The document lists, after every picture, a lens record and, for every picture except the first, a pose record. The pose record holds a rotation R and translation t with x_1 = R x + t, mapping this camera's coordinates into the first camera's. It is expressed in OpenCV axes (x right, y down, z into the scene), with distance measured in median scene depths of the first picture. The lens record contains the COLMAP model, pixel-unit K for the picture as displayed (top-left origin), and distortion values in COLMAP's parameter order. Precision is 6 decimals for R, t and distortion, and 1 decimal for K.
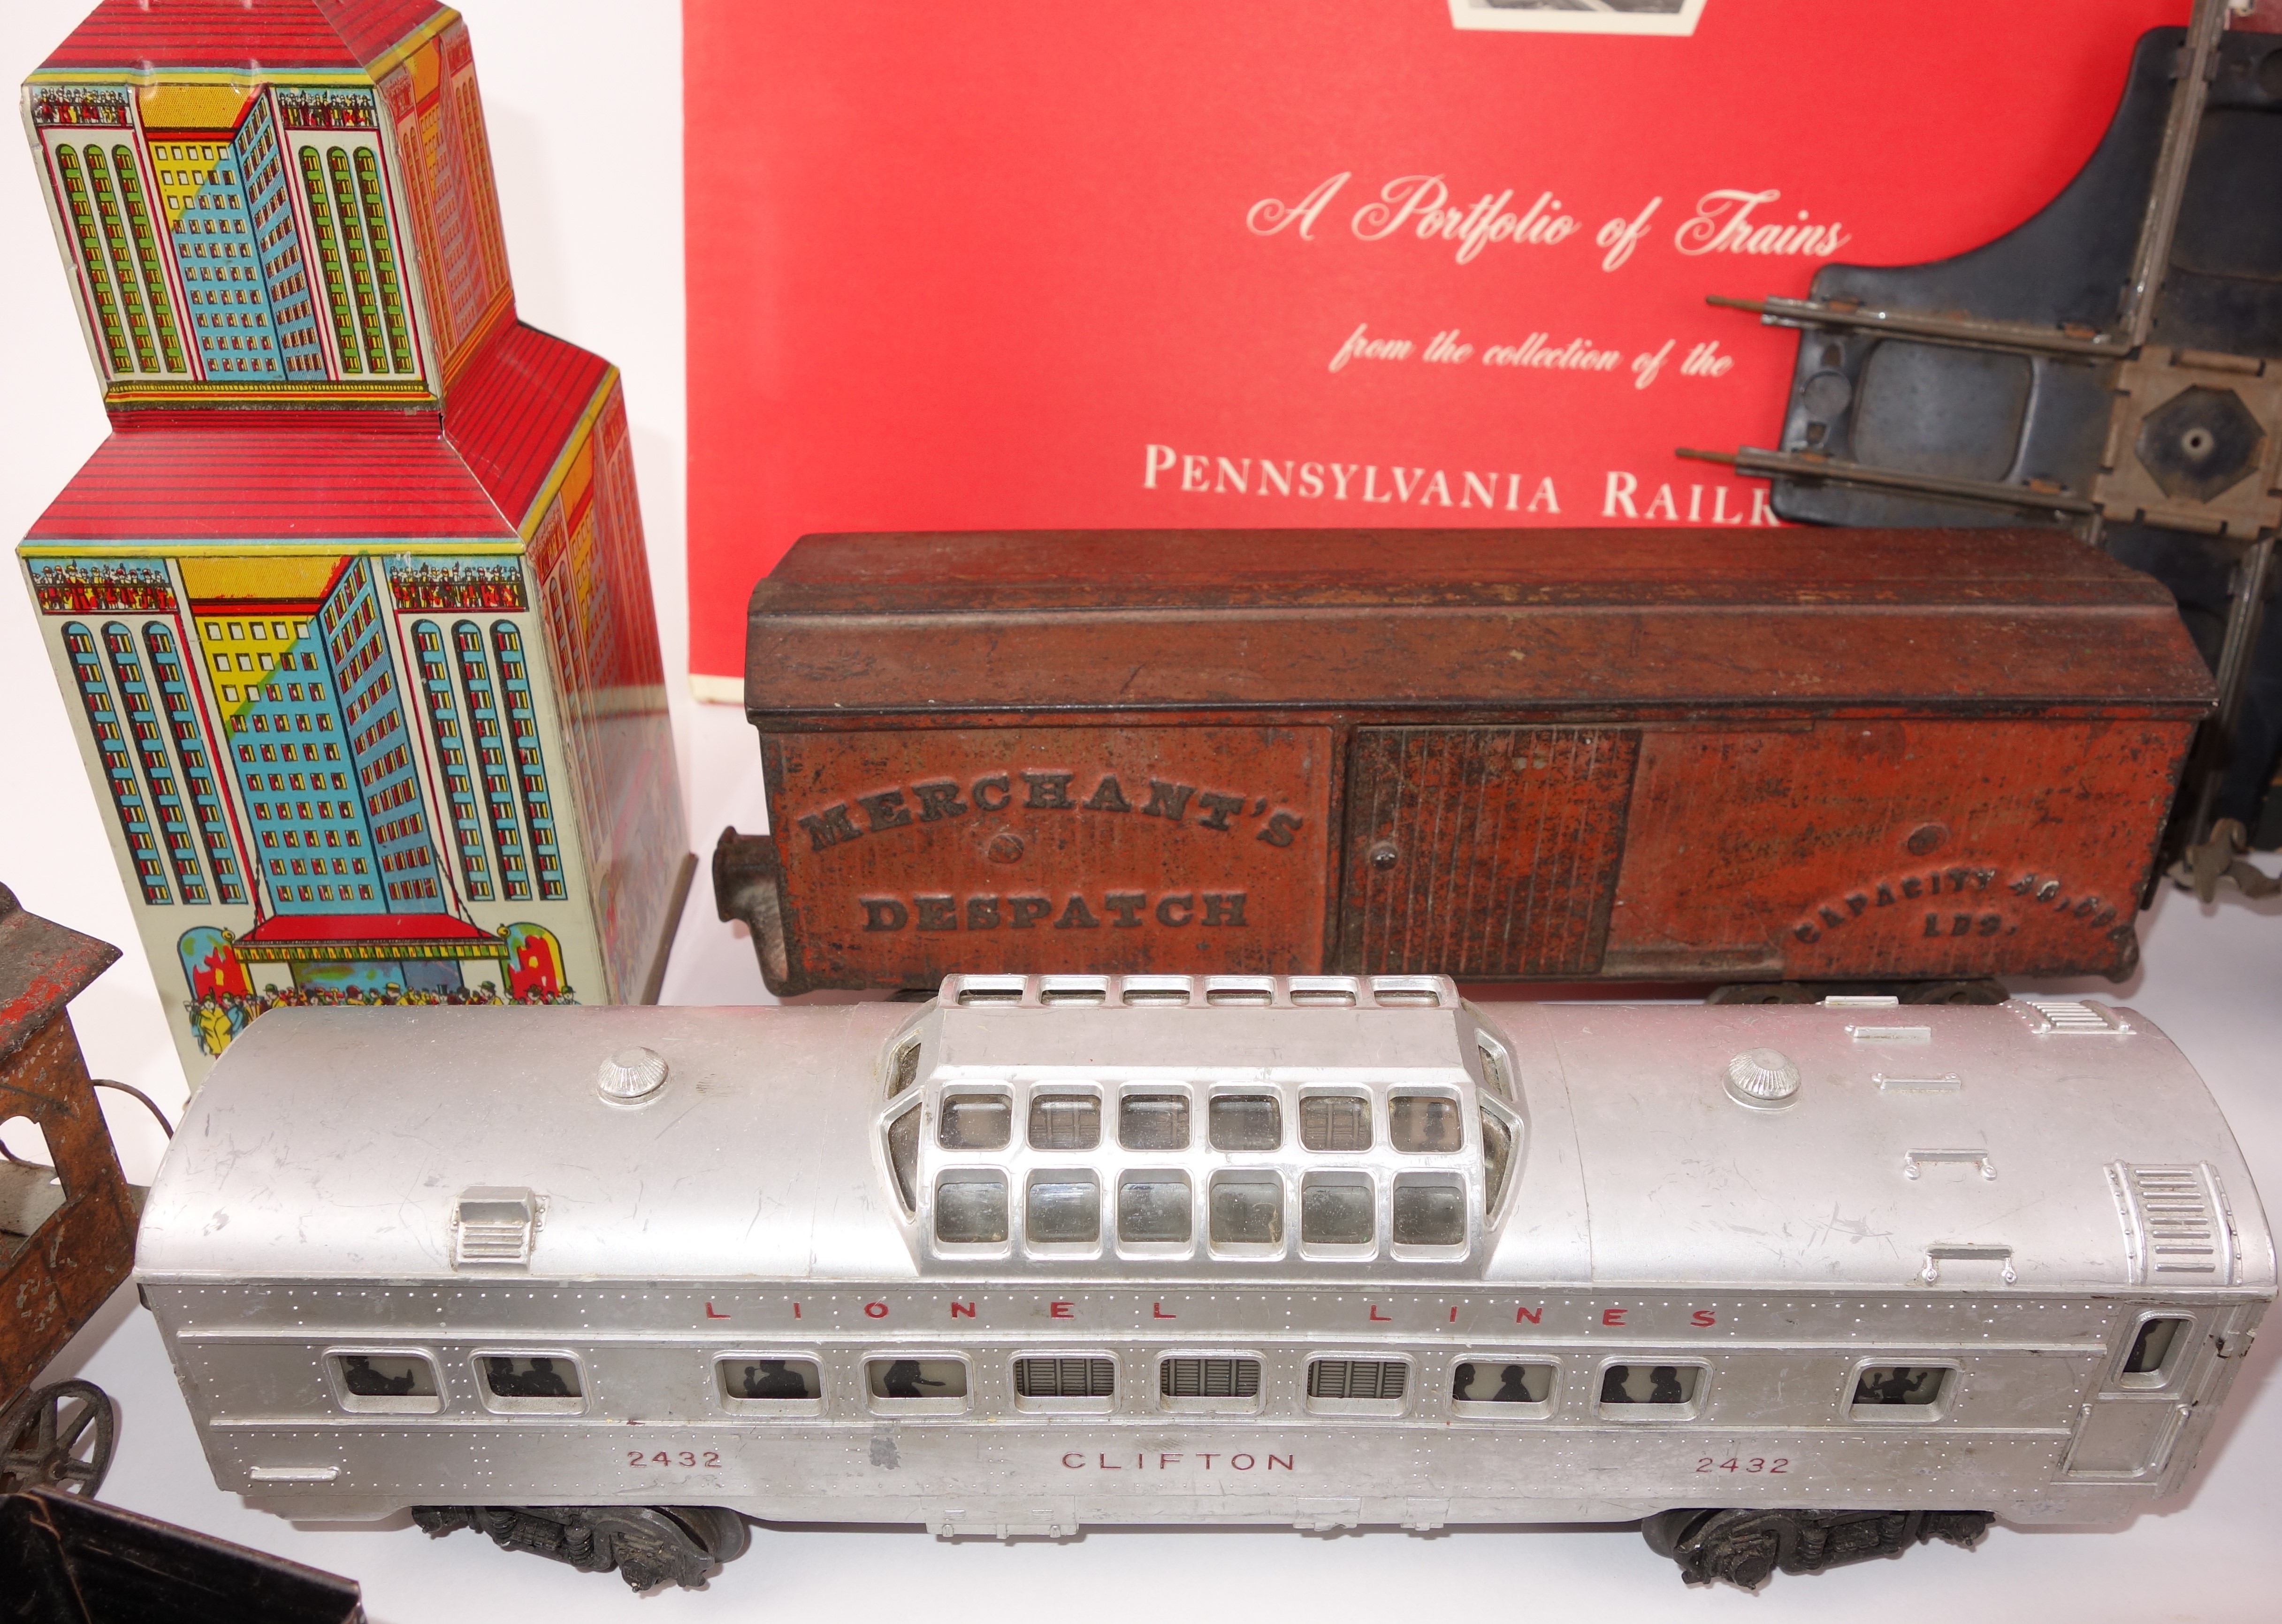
lens RADIAL K [[2016.5, 0, 1145.5], [0, 2016.5, 767.0], [0, 0, 1]] dist [0.004113, -0.003986]
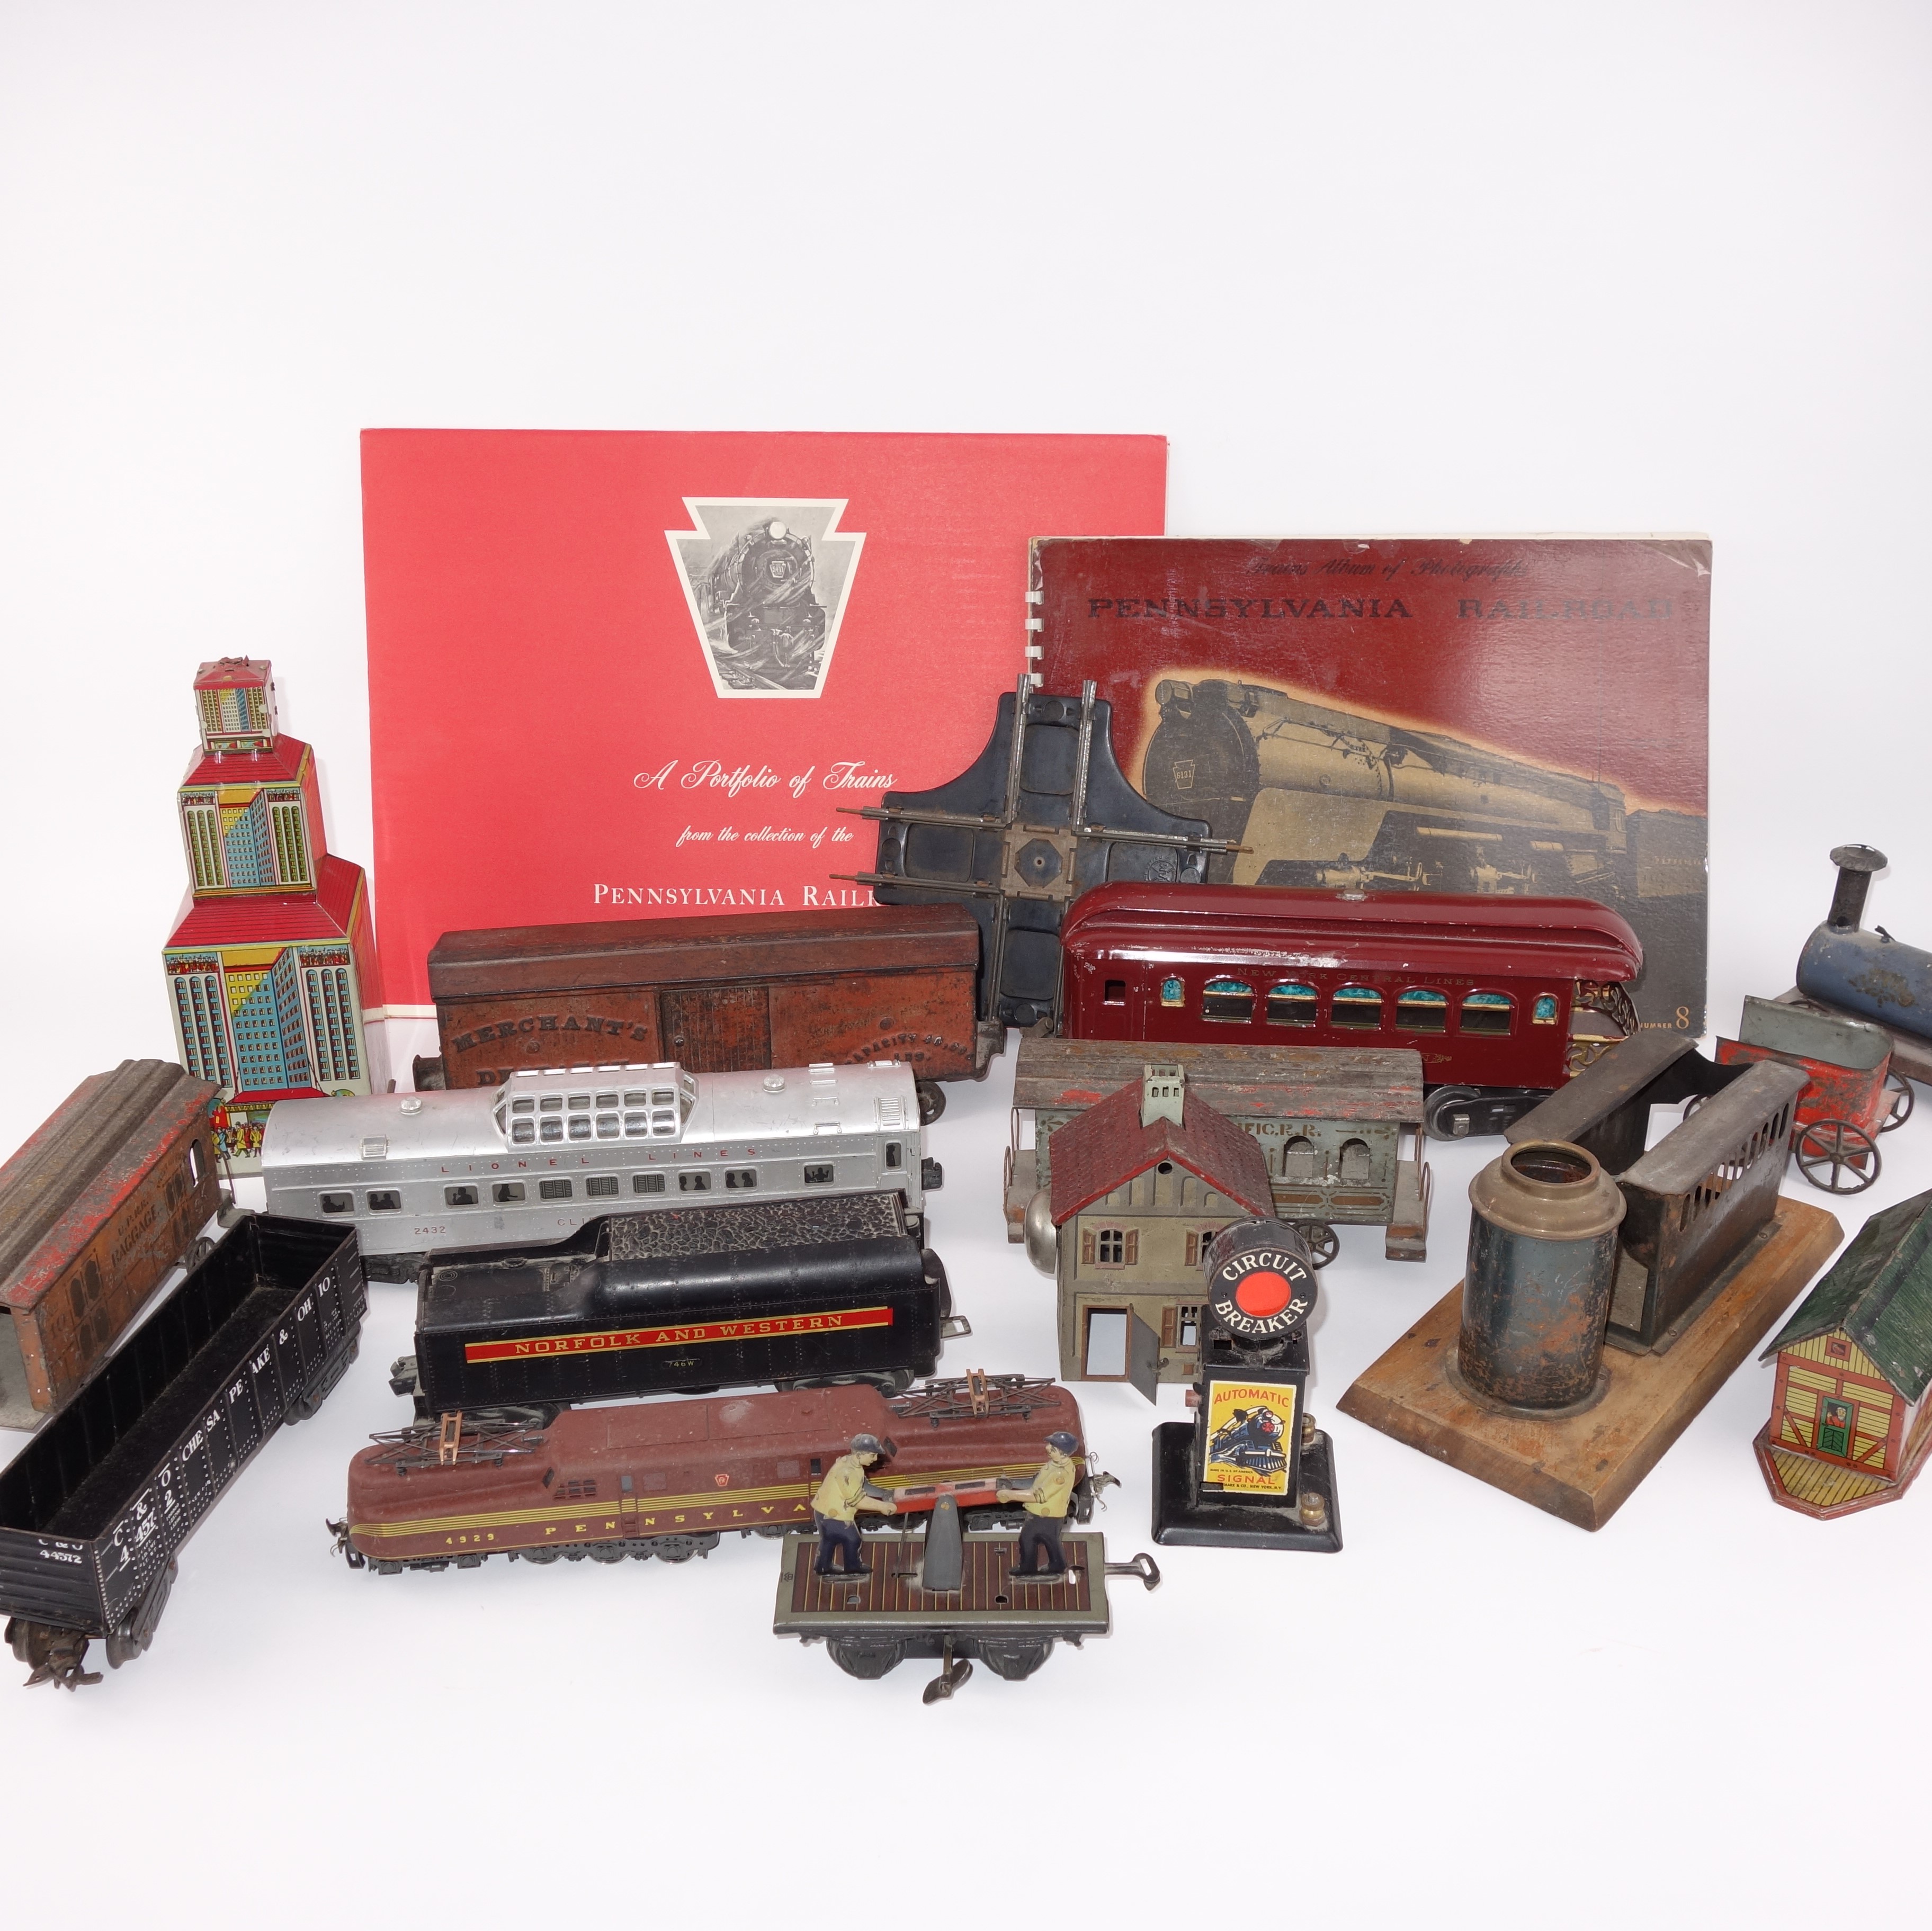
lens RADIAL K [[2274.8, 0, 966.0], [0, 2274.8, 965.5], [0, 0, 1]] dist [0.002515, -0.006077]
pose [[0.992587, -0.055513, 0.108114, 0.172488], [0.065685, 0.993505, -0.092914, 0.243849], [-0.102254, 0.099327, 0.989787, -1.960896]]
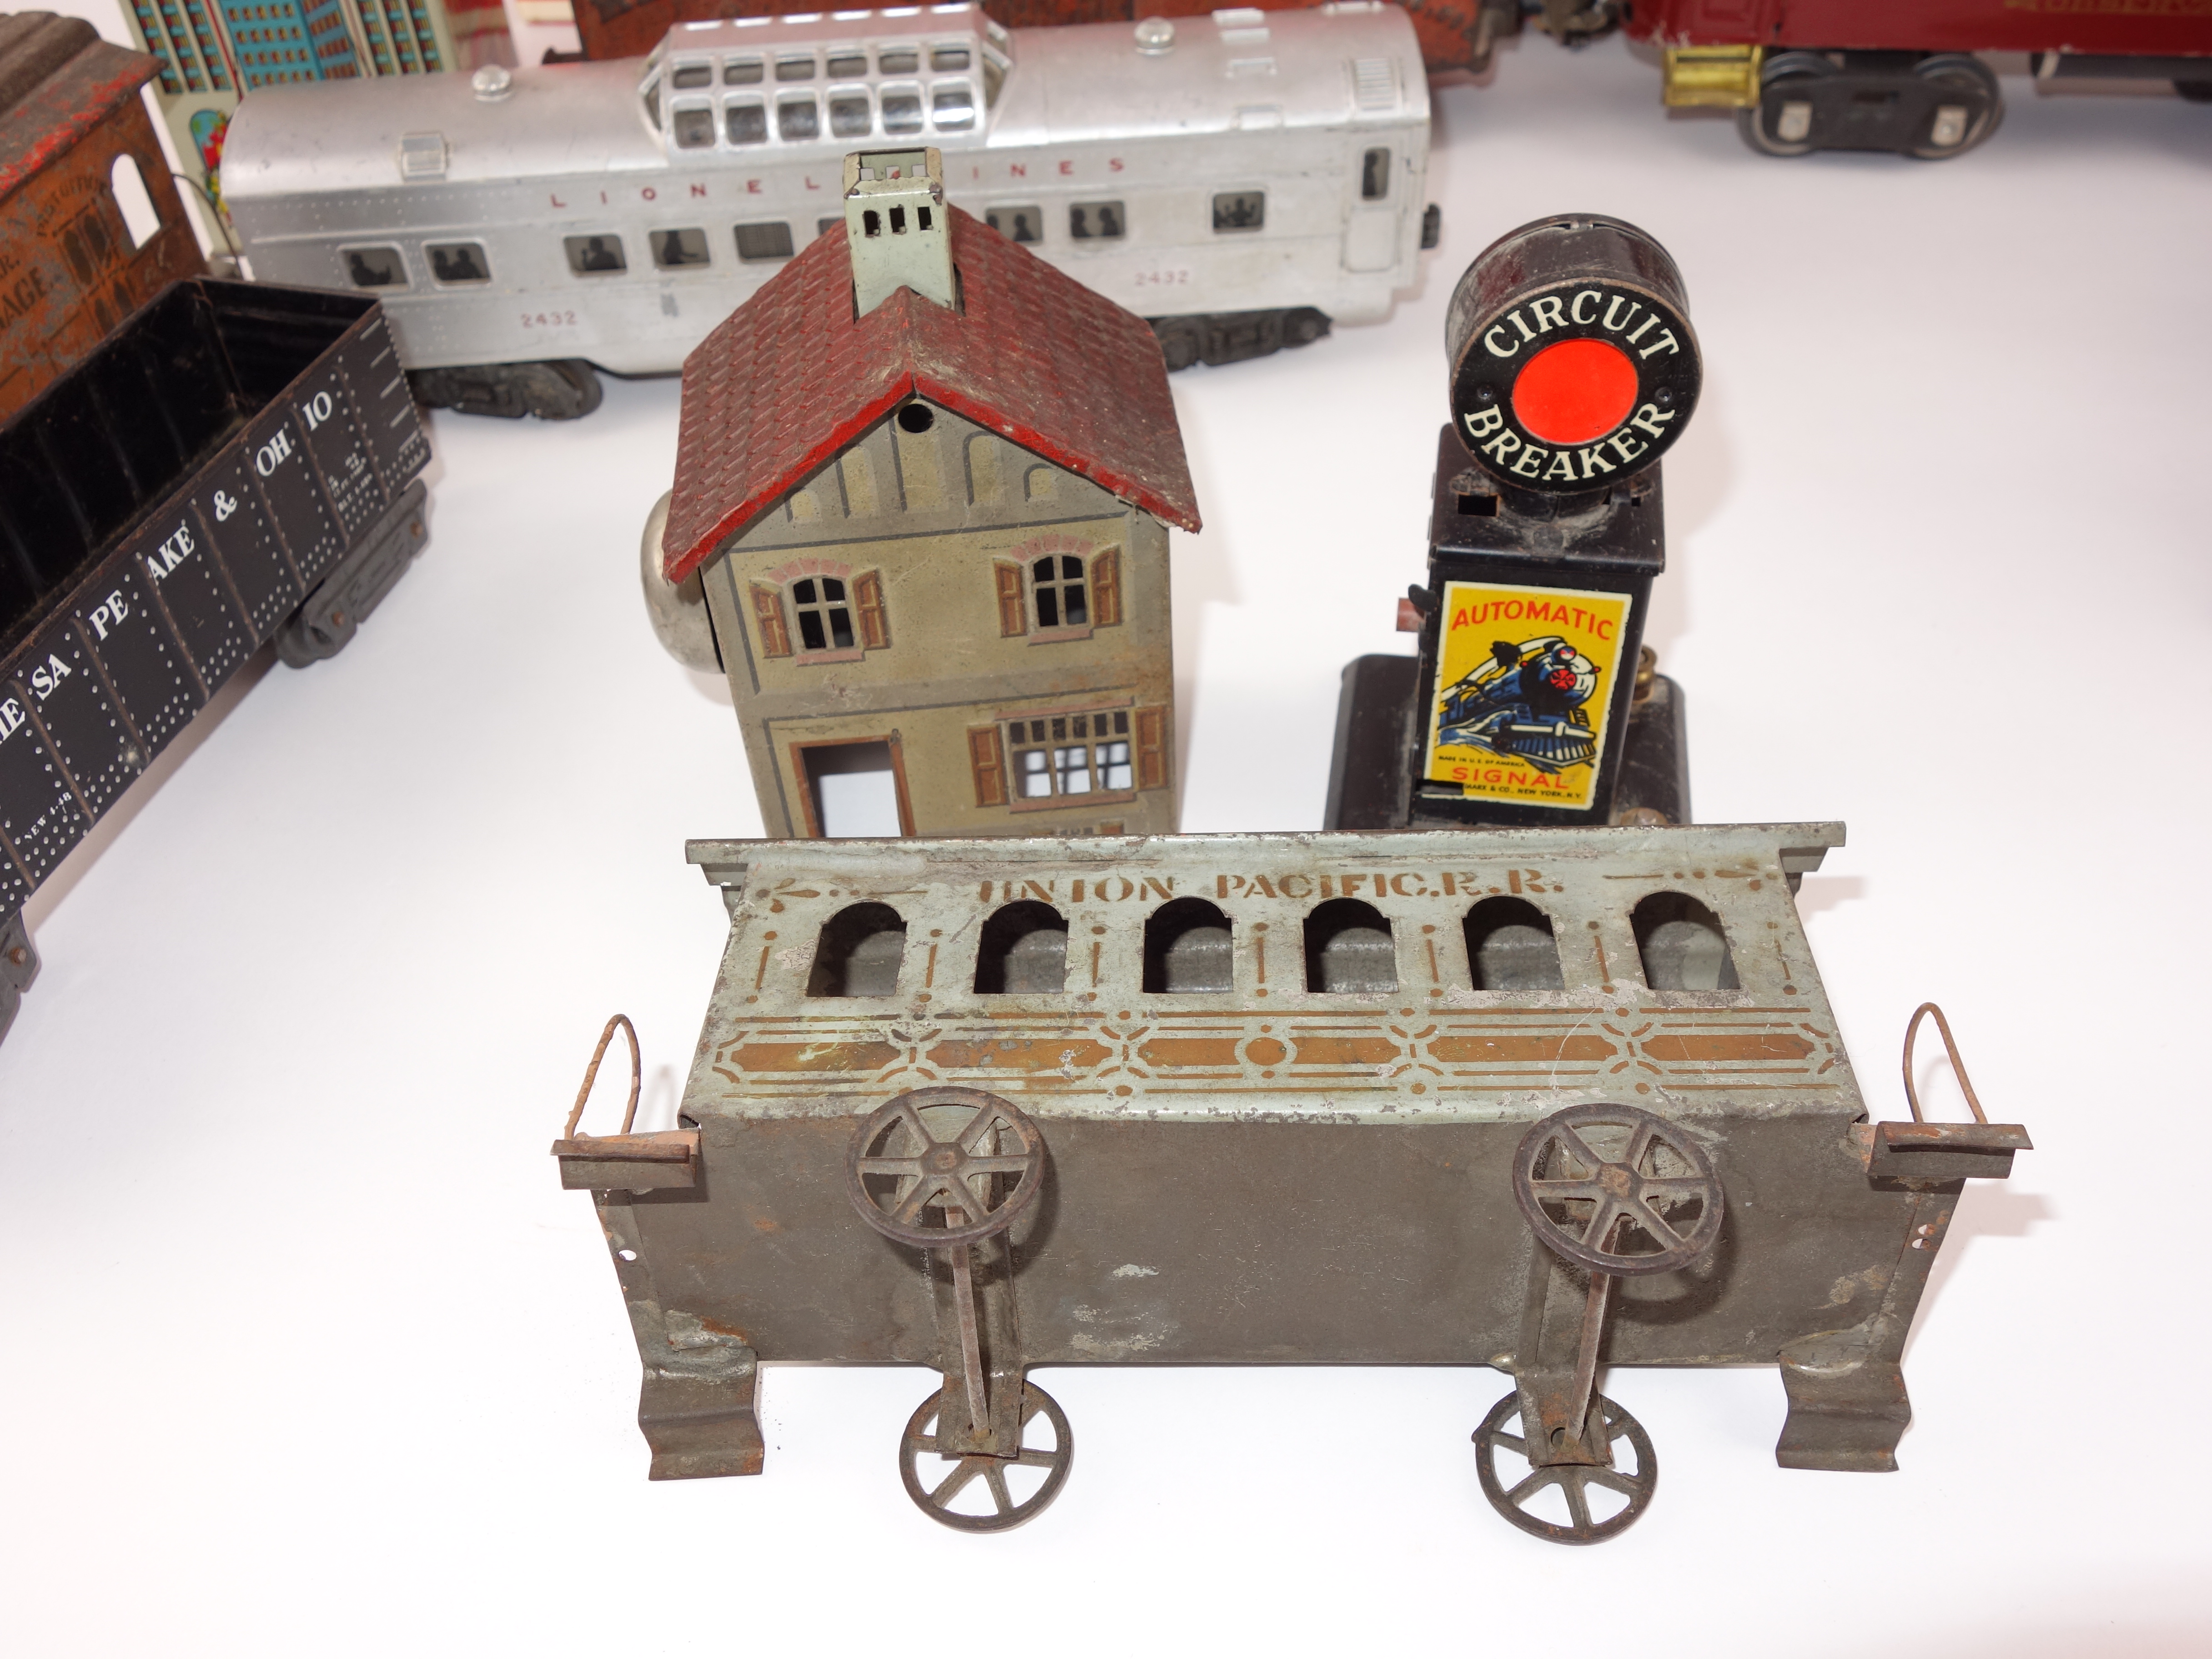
lens RADIAL K [[1966.0, 0, 1106.0], [0, 1966.0, 829.5], [0, 0, 1]] dist [-0.000287, -0.000662]
pose [[0.996675, -0.078252, 0.022690, 0.131317], [0.071432, 0.973195, 0.218608, 0.333376], [-0.039189, -0.216261, 0.975549, -0.584839]]
